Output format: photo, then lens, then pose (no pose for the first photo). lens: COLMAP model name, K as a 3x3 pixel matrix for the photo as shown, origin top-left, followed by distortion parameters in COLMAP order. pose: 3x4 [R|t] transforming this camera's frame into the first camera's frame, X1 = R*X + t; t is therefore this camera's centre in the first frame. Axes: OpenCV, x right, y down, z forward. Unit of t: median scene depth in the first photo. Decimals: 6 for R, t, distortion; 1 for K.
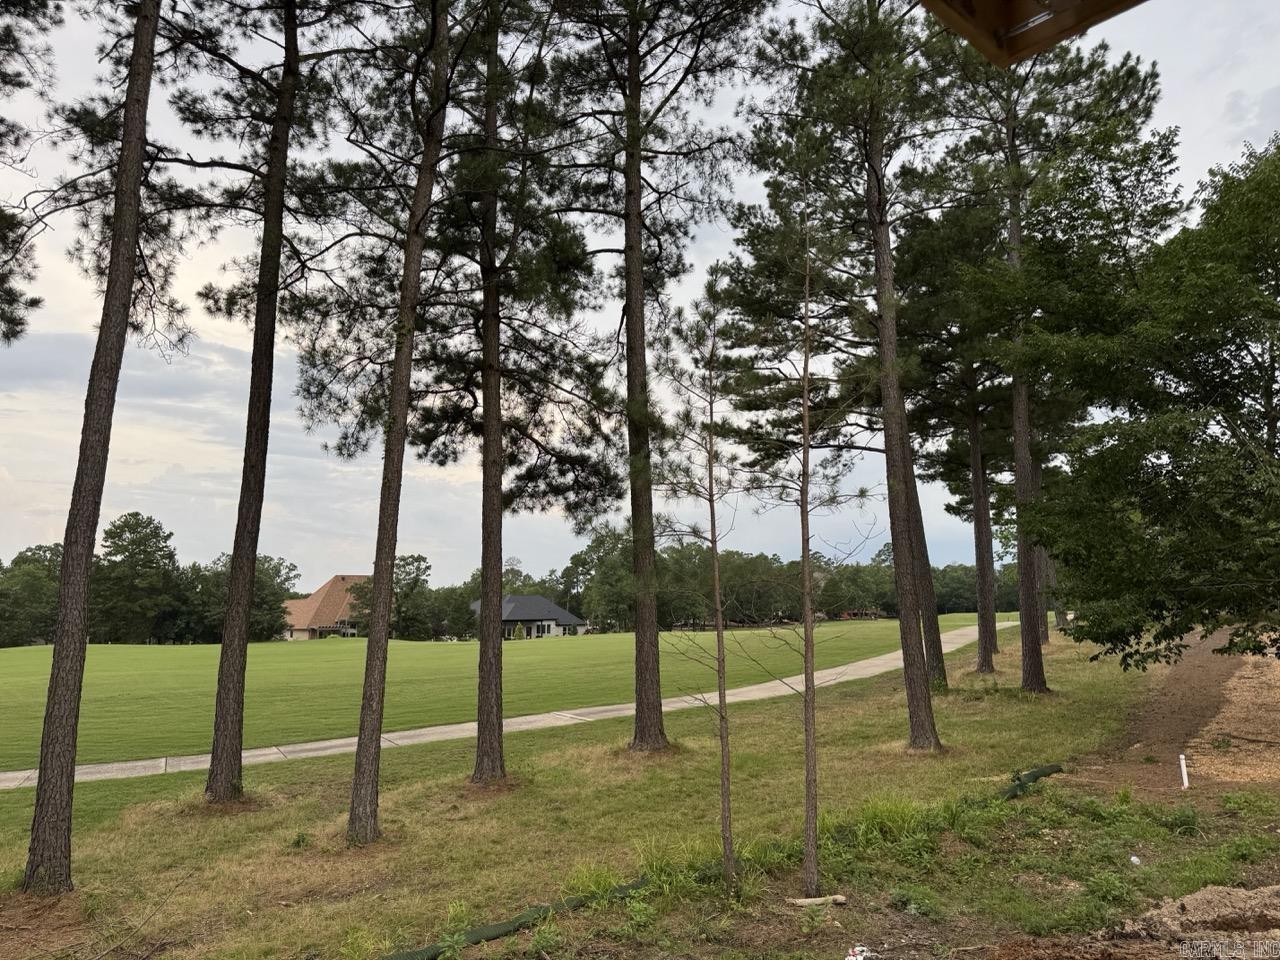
lens RADIAL K [[885.5, 0, 640.0], [0, 885.5, 480.0], [0, 0, 1]] dist [0.002193, -0.023702]
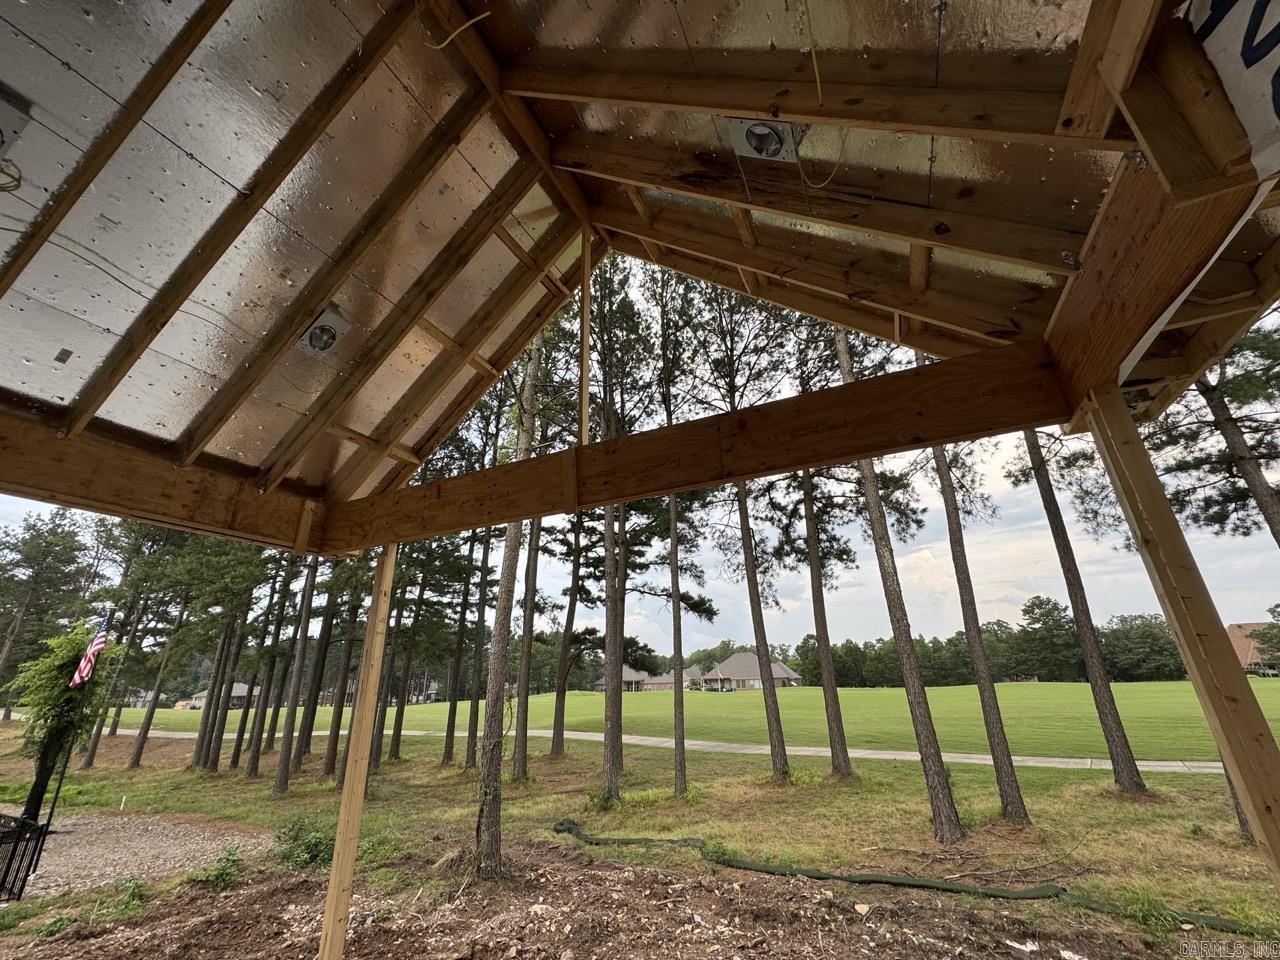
lens RADIAL K [[507.9, 0, 640.0], [0, 507.9, 480.0], [0, 0, 1]] dist [-0.011935, -0.000037]
pose [[0.366270, -0.329018, -0.870399, 0.130388], [0.152623, 0.943975, -0.292605, -0.018765], [0.917906, -0.025671, 0.395966, -0.092926]]
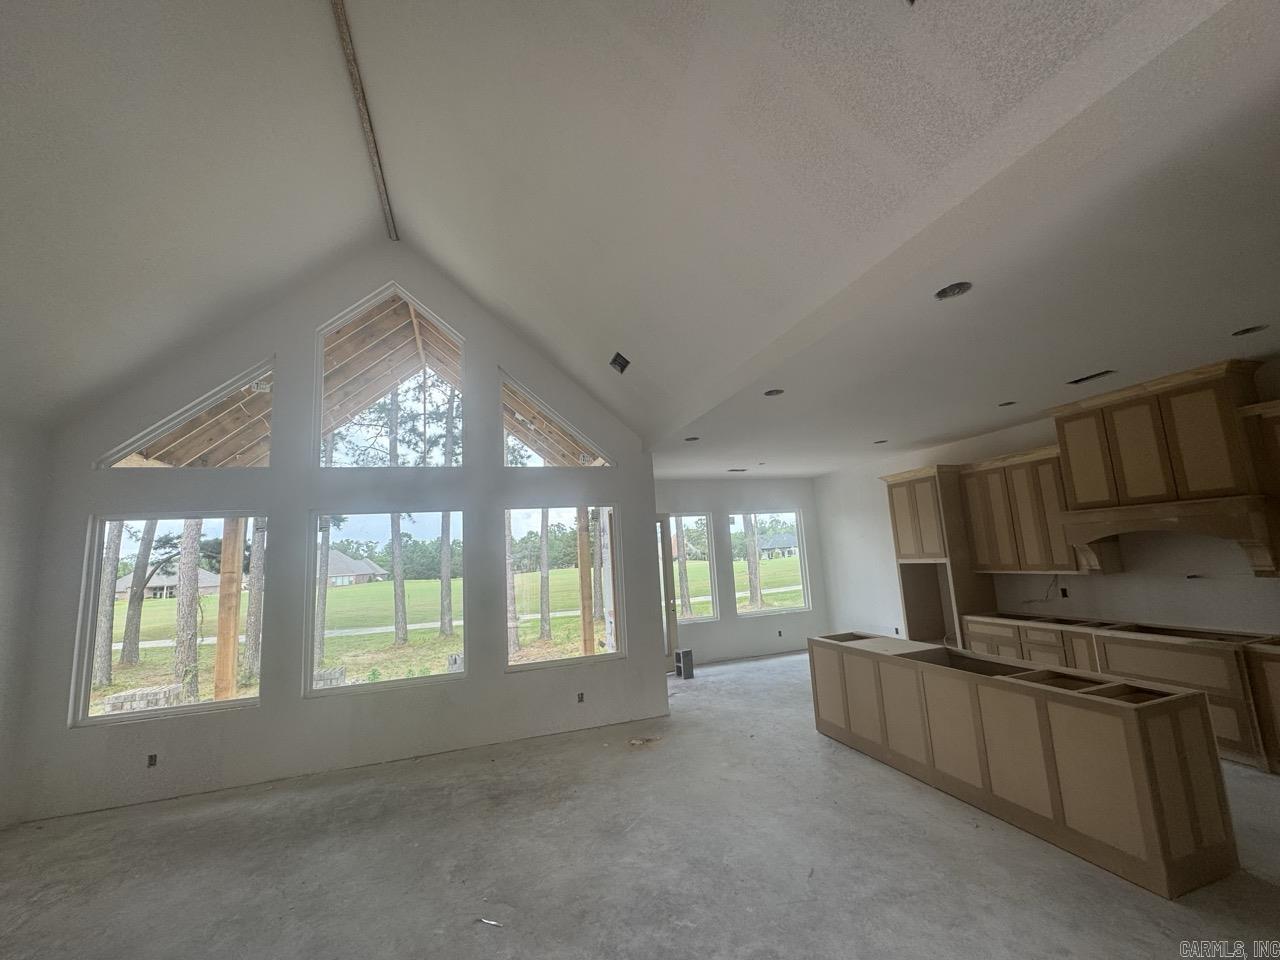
lens RADIAL K [[507.9, 0, 640.0], [0, 507.9, 480.0], [0, 0, 1]] dist [-0.011935, -0.000037]
pose [[0.905362, -0.096947, -0.413425, 0.266626], [0.105848, 0.994381, -0.001384, -0.057564], [0.411236, -0.042507, 0.910537, -0.292265]]
